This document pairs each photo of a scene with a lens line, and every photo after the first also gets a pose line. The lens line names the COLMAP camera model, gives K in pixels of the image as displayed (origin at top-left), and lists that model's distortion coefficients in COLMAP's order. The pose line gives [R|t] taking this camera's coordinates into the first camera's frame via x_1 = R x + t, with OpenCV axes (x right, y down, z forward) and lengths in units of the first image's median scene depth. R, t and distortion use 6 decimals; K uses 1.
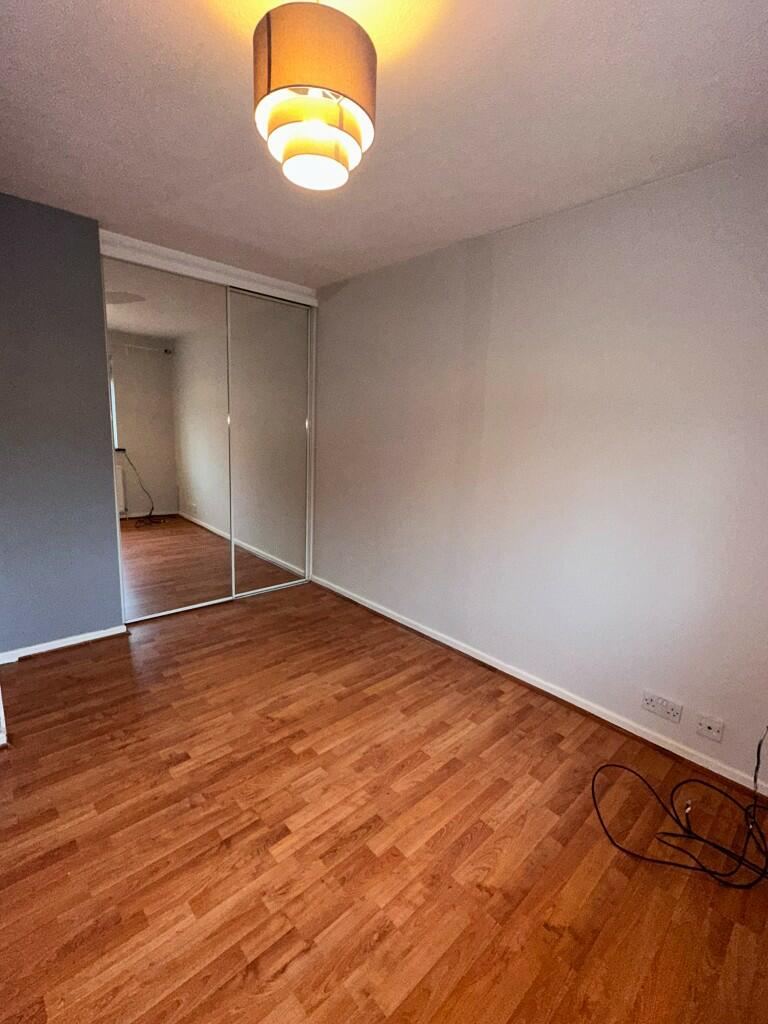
lens RADIAL K [[456.3, 0, 384.0], [0, 456.3, 512.0], [0, 0, 1]] dist [-0.000507, -0.000751]
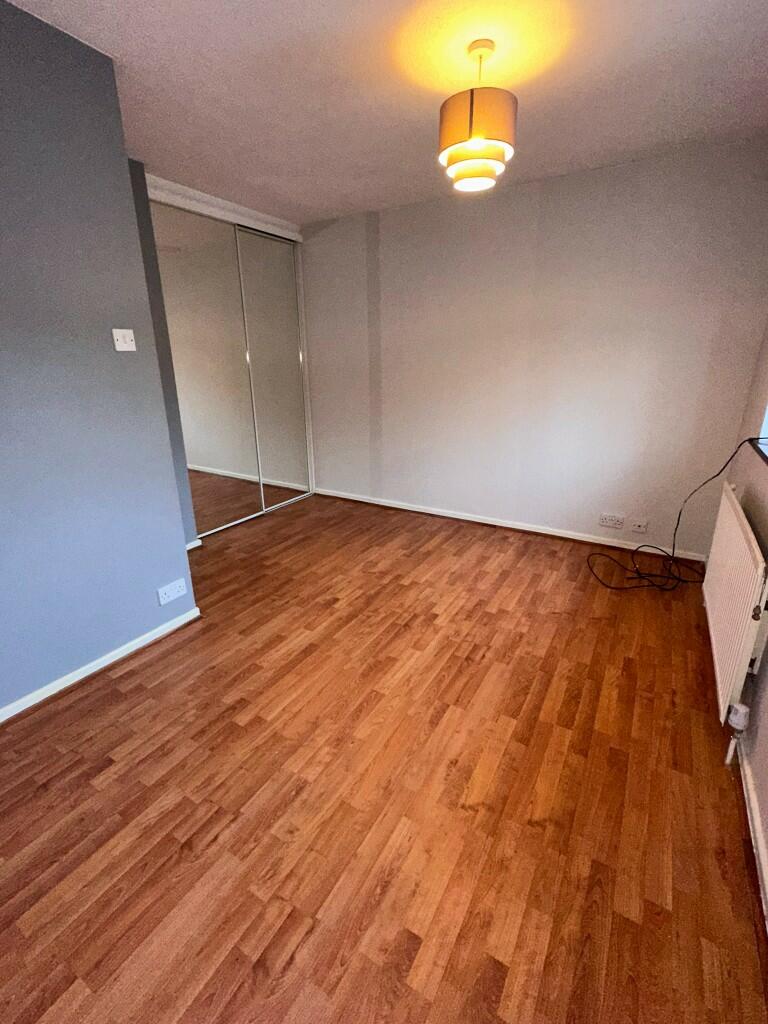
lens RADIAL K [[456.3, 0, 384.0], [0, 456.3, 512.0], [0, 0, 1]] dist [-0.000507, -0.000751]
pose [[0.960238, -0.135805, 0.243925, -0.515441], [0.097335, 0.981744, 0.163413, 0.044852], [-0.261664, -0.133173, 0.955927, -0.310174]]
